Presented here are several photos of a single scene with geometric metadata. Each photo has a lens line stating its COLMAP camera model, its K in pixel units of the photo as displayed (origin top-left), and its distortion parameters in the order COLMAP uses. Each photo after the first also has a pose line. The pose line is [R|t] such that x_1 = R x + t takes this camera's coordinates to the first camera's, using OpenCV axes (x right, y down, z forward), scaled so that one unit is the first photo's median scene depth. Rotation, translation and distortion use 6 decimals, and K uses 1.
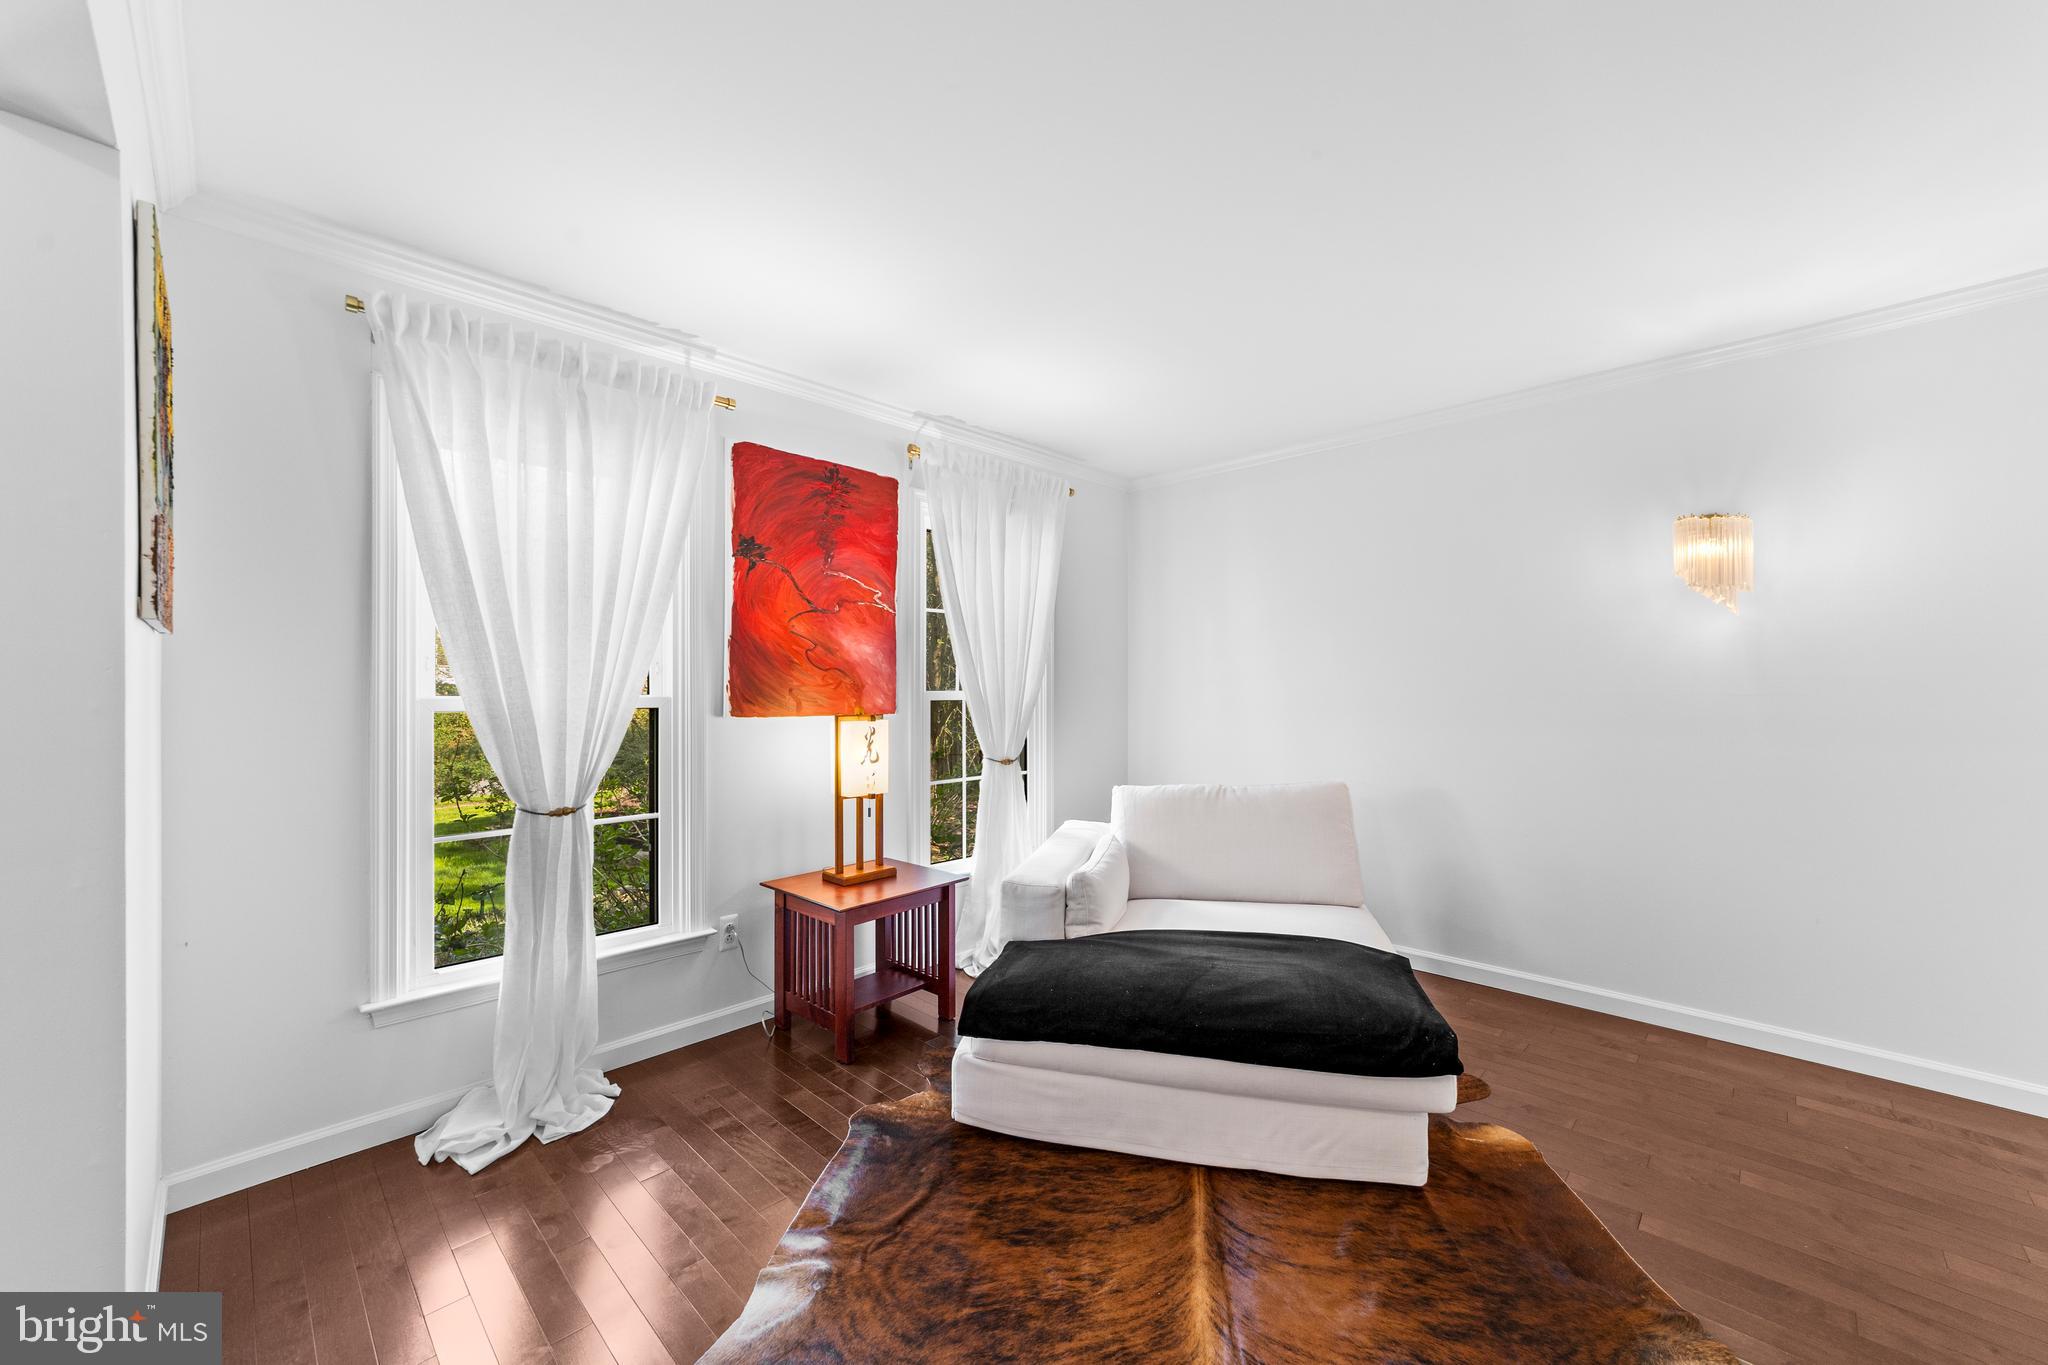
lens RADIAL K [[780.7, 0, 1024.0], [0, 780.7, 682.5], [0, 0, 1]] dist [0.000280, 0.000250]
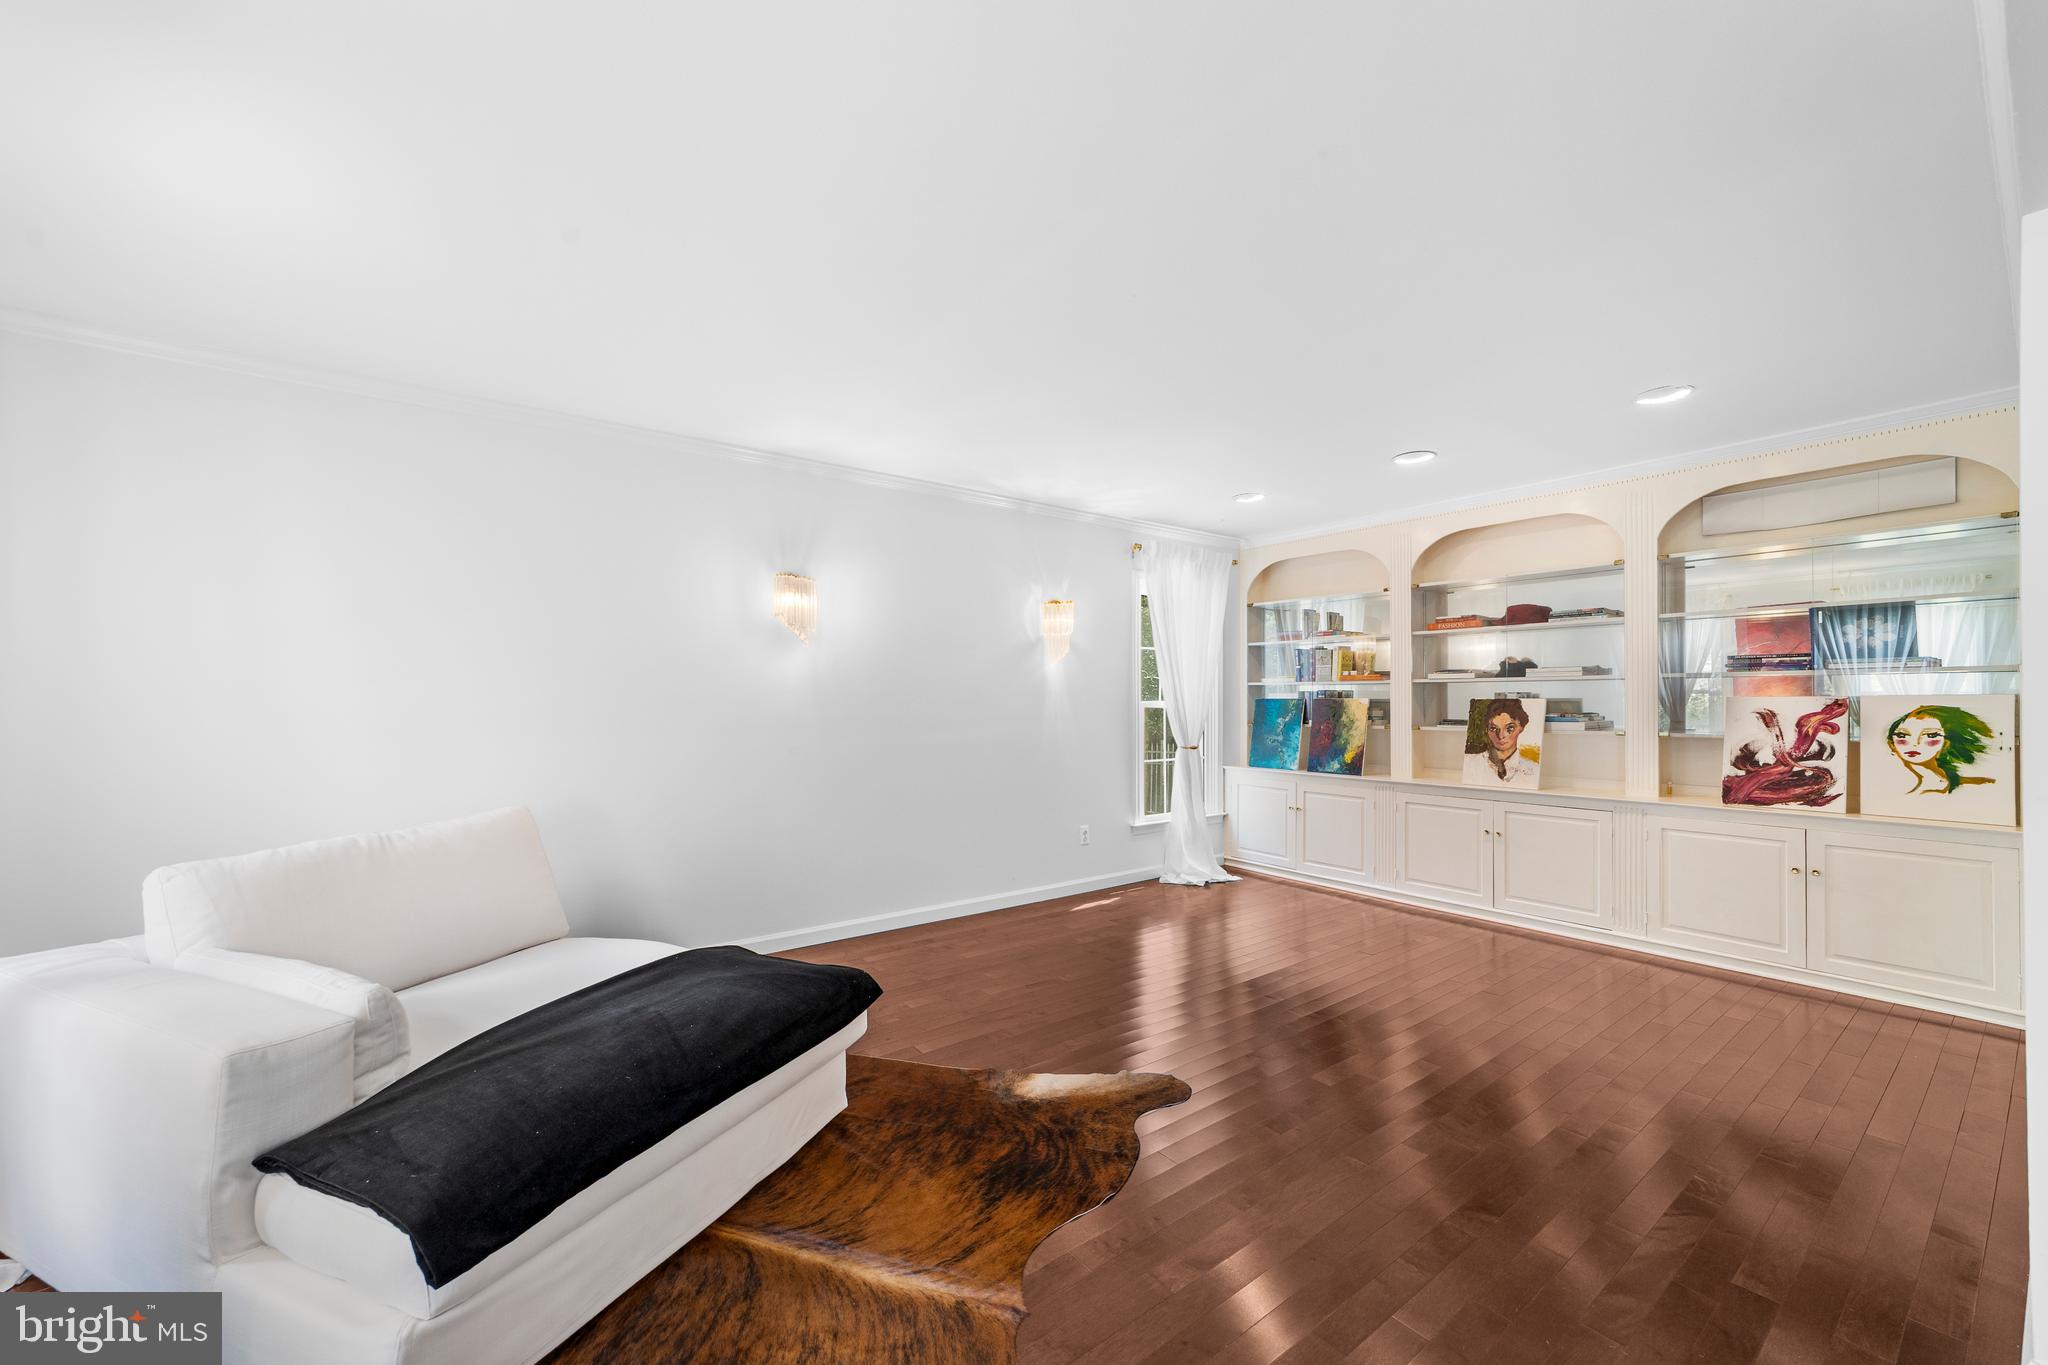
lens RADIAL K [[794.2, 0, 1028.2], [0, 794.2, 693.7], [0, 0, 1]] dist [0.002251, 0.000219]
pose [[0.153122, 0.010404, 0.988153, -0.688918], [-0.013376, 0.999875, -0.008455, 0.007395], [-0.988117, -0.011923, 0.153242, 0.541958]]
